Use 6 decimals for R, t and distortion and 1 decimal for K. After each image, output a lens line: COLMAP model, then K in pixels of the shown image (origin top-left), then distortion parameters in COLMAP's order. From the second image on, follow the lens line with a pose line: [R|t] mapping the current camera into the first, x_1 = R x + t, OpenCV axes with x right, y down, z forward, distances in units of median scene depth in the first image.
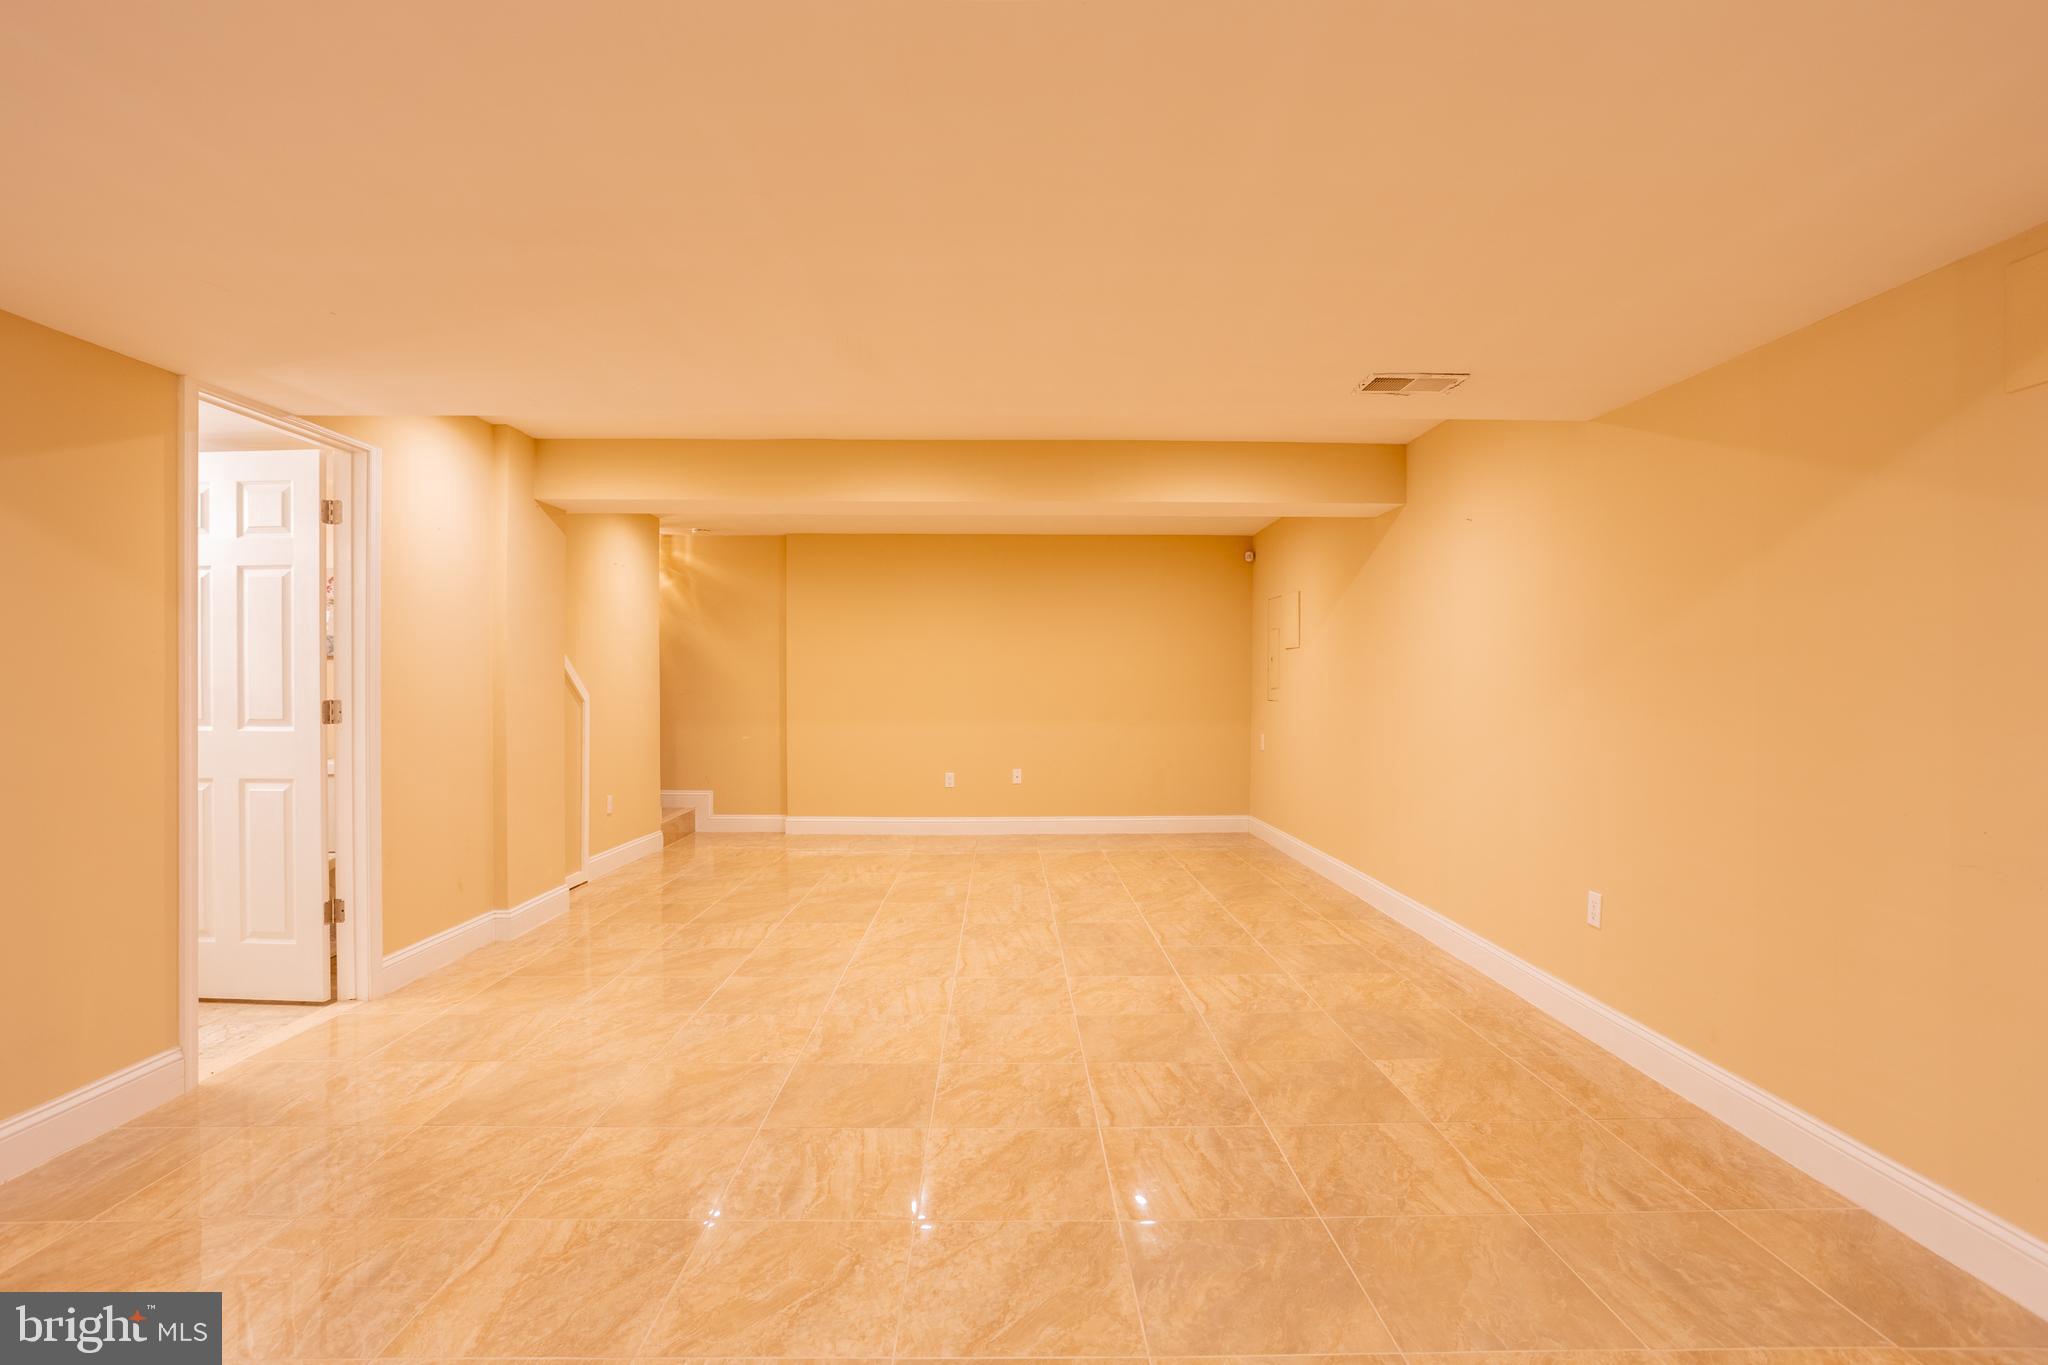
lens RADIAL K [[990.9, 0, 1020.7], [0, 990.9, 674.1], [0, 0, 1]] dist [-0.050349, 0.022727]
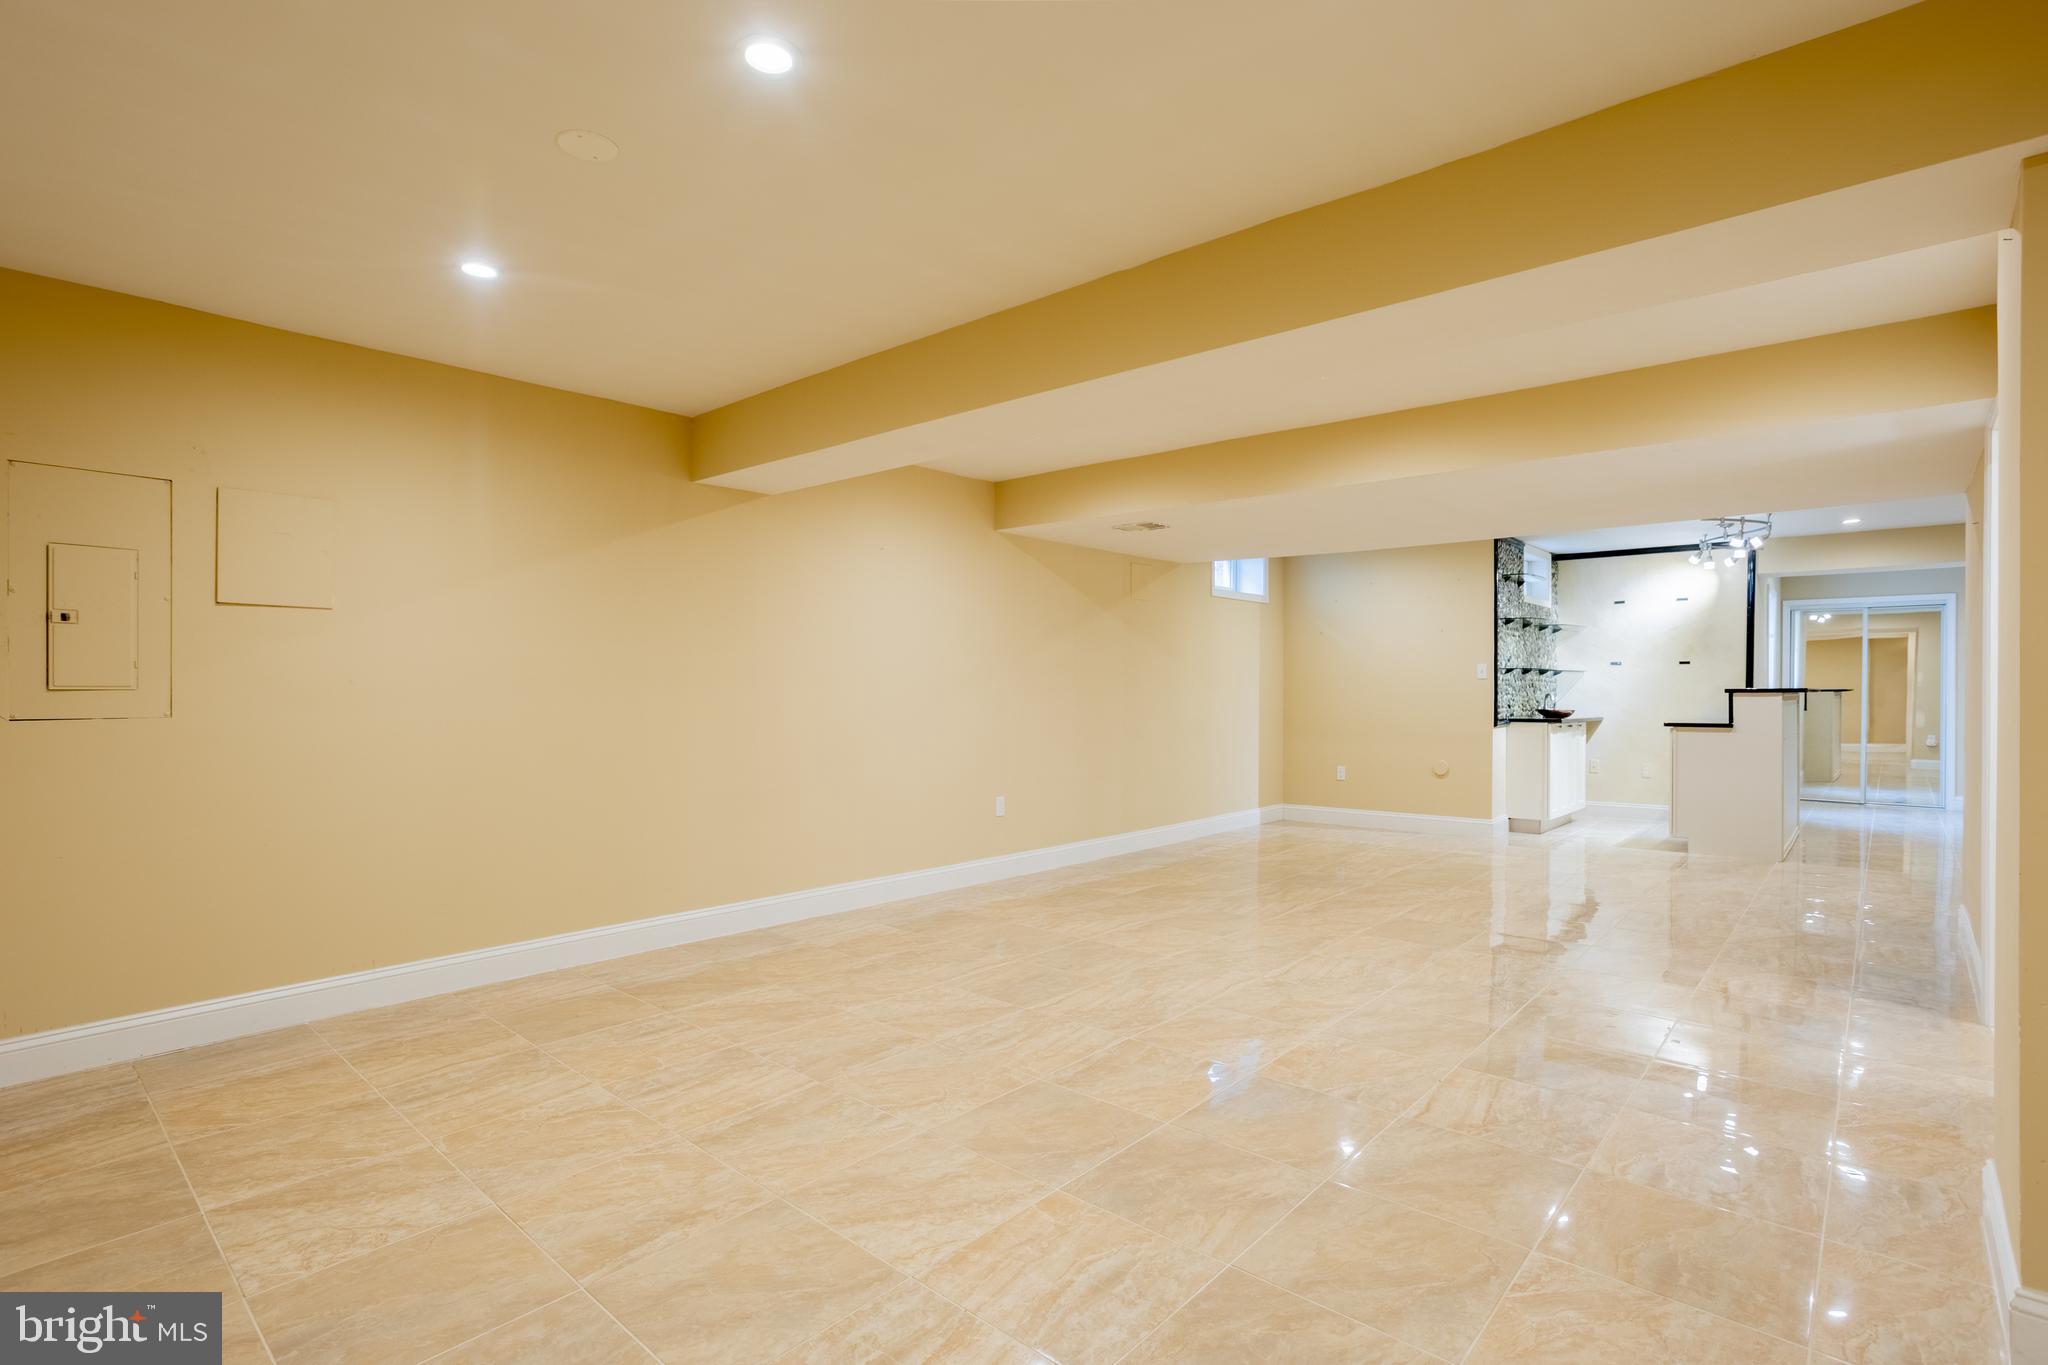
lens RADIAL K [[990.9, 0, 1023.3], [0, 990.9, 679.1], [0, 0, 1]] dist [-0.050349, 0.022727]
pose [[-0.725798, 0.000999, 0.687907, -0.634930], [-0.009443, 0.999890, -0.011415, 0.022766], [-0.687843, -0.014781, -0.725709, 2.086081]]
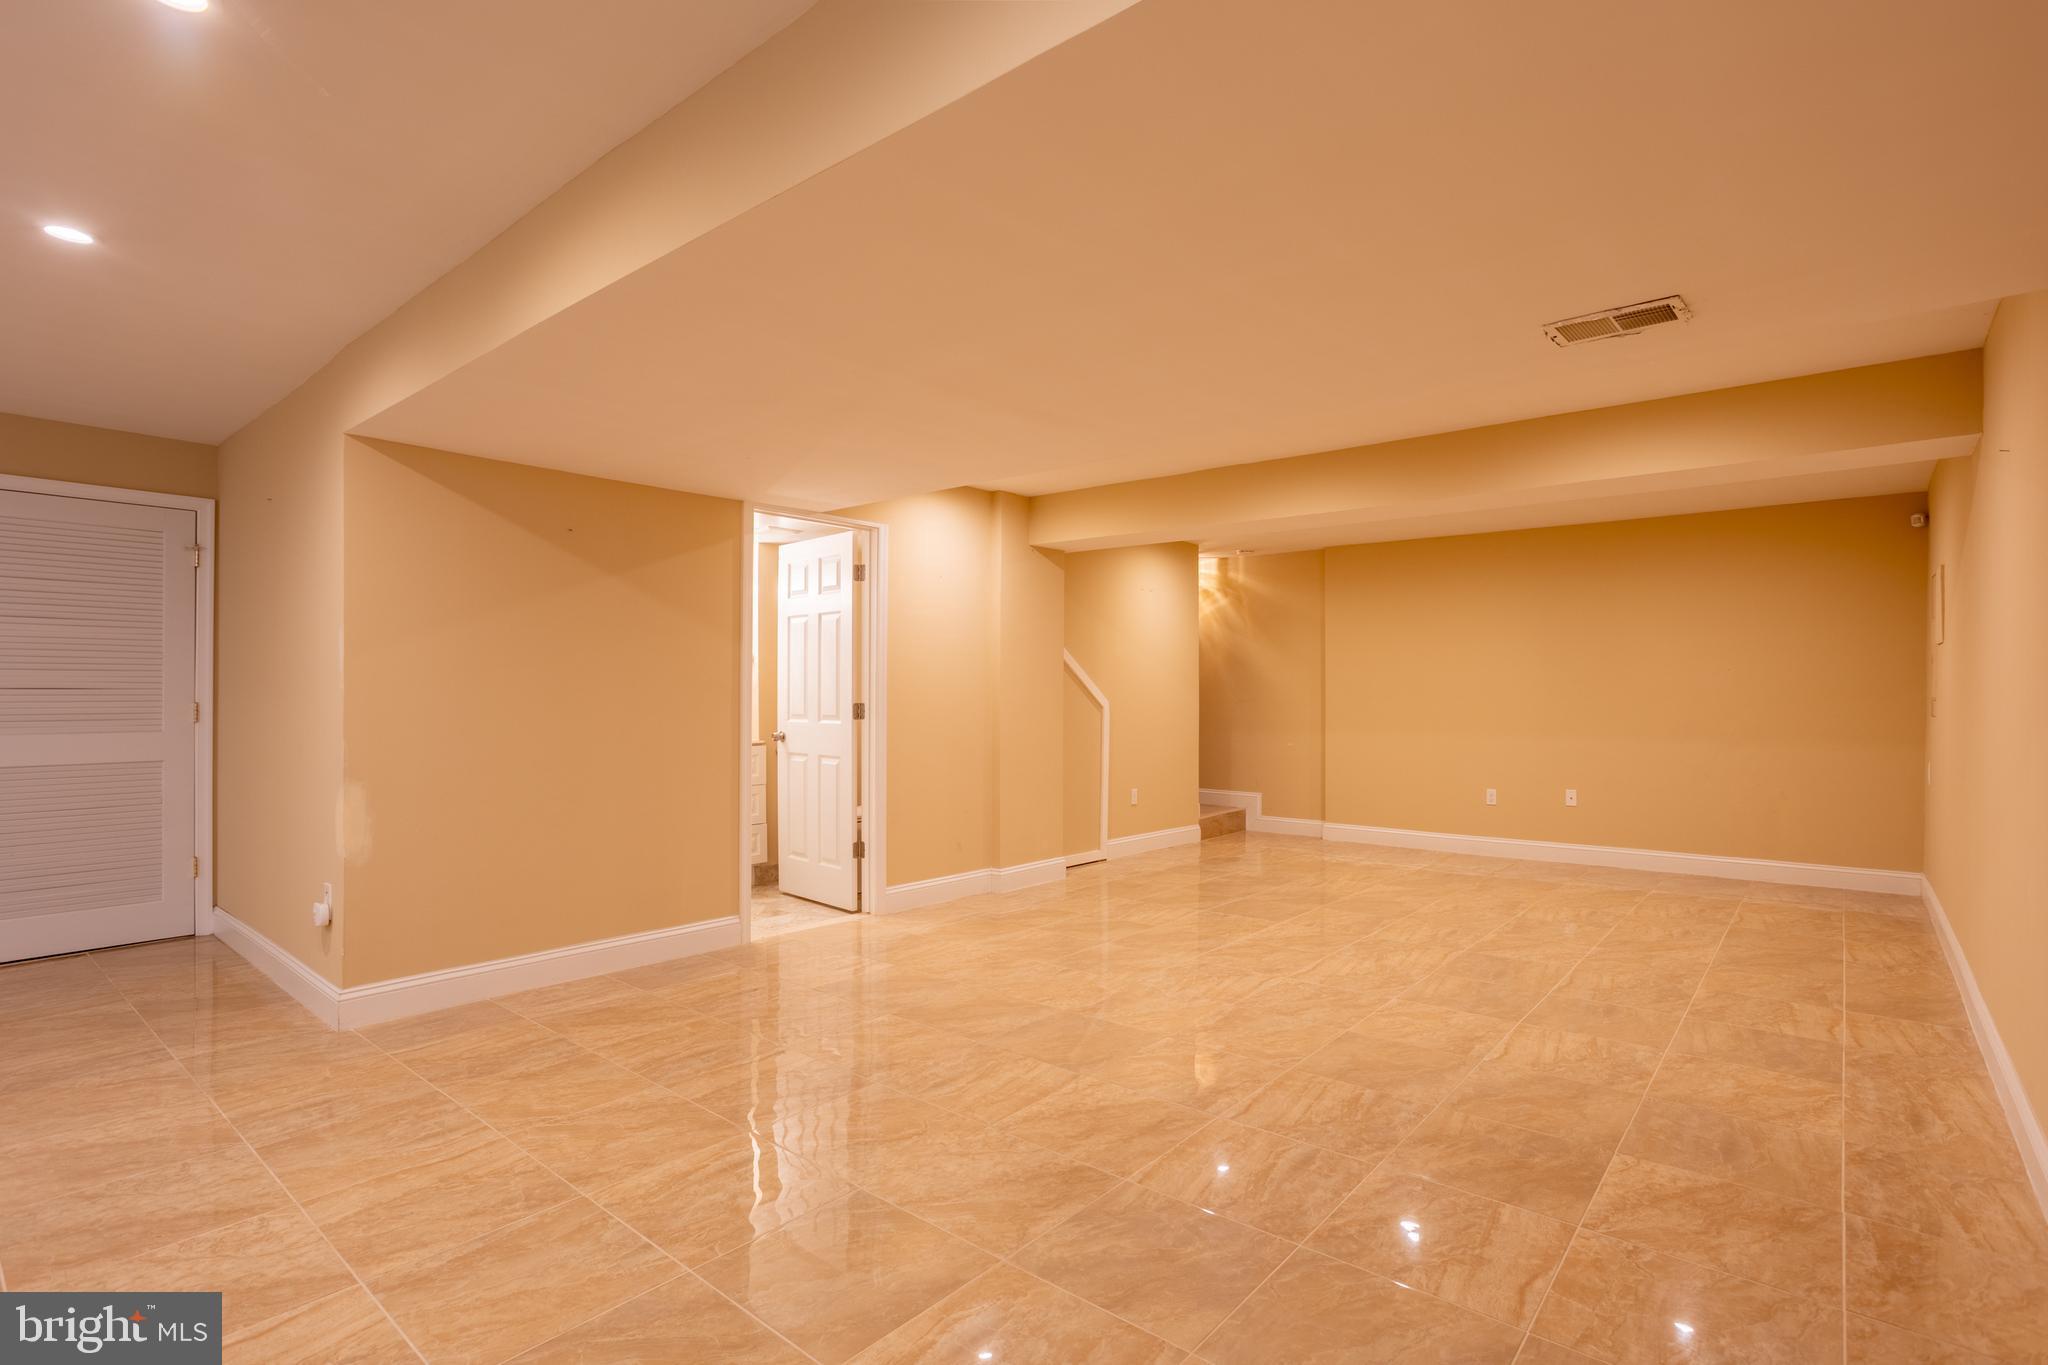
lens RADIAL K [[990.9, 0, 1029.4], [0, 990.9, 674.5], [0, 0, 1]] dist [-0.050349, 0.022727]
pose [[0.752166, -0.011552, -0.658873, 0.452193], [0.004769, 0.999916, -0.012087, 0.003275], [0.658957, 0.005949, 0.752157, 0.059880]]
